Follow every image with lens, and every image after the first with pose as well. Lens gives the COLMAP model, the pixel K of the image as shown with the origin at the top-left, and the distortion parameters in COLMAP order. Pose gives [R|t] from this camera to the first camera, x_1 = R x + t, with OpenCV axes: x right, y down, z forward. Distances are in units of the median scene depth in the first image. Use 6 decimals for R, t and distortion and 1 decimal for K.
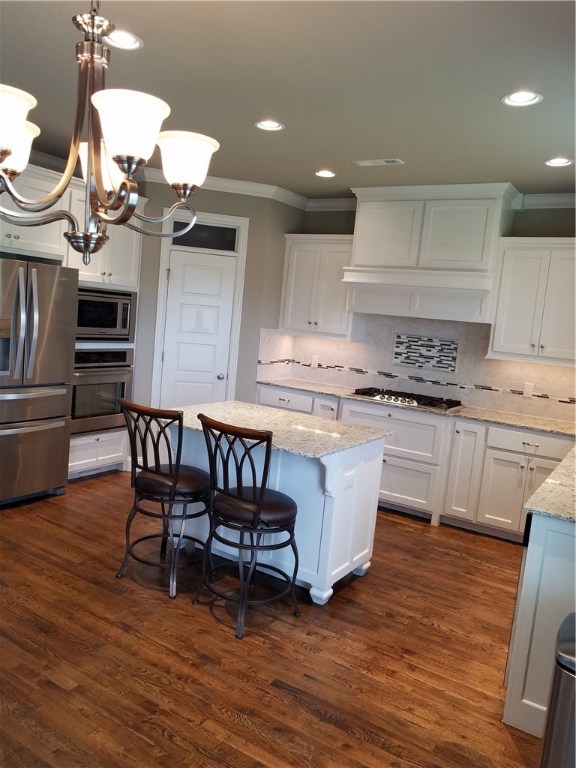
lens RADIAL K [[609.7, 0, 278.1], [0, 609.7, 367.8], [0, 0, 1]] dist [-0.012753, -0.014053]
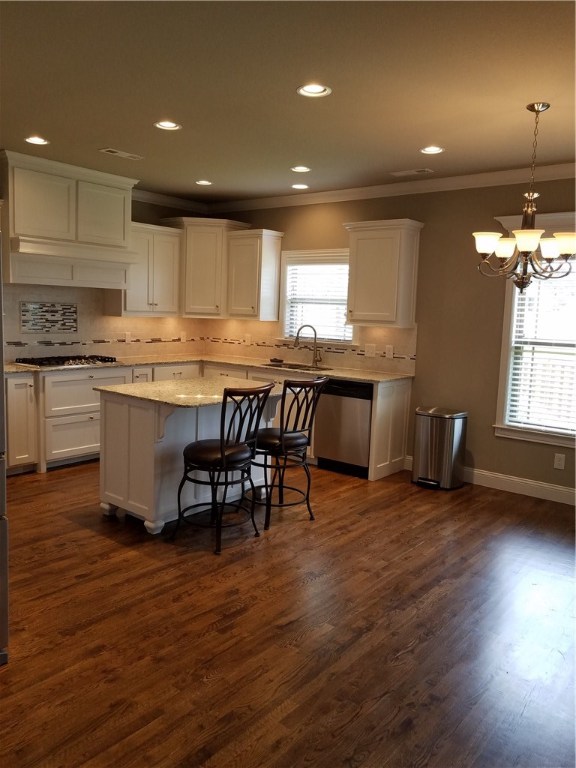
lens RADIAL K [[609.7, 0, 286.8], [0, 609.7, 375.8], [0, 0, 1]] dist [-0.012753, -0.014053]
pose [[0.103709, -0.198874, 0.974522, -0.828165], [0.056143, 0.979414, 0.193897, -0.115439], [-0.993022, 0.034604, 0.112739, 0.493202]]
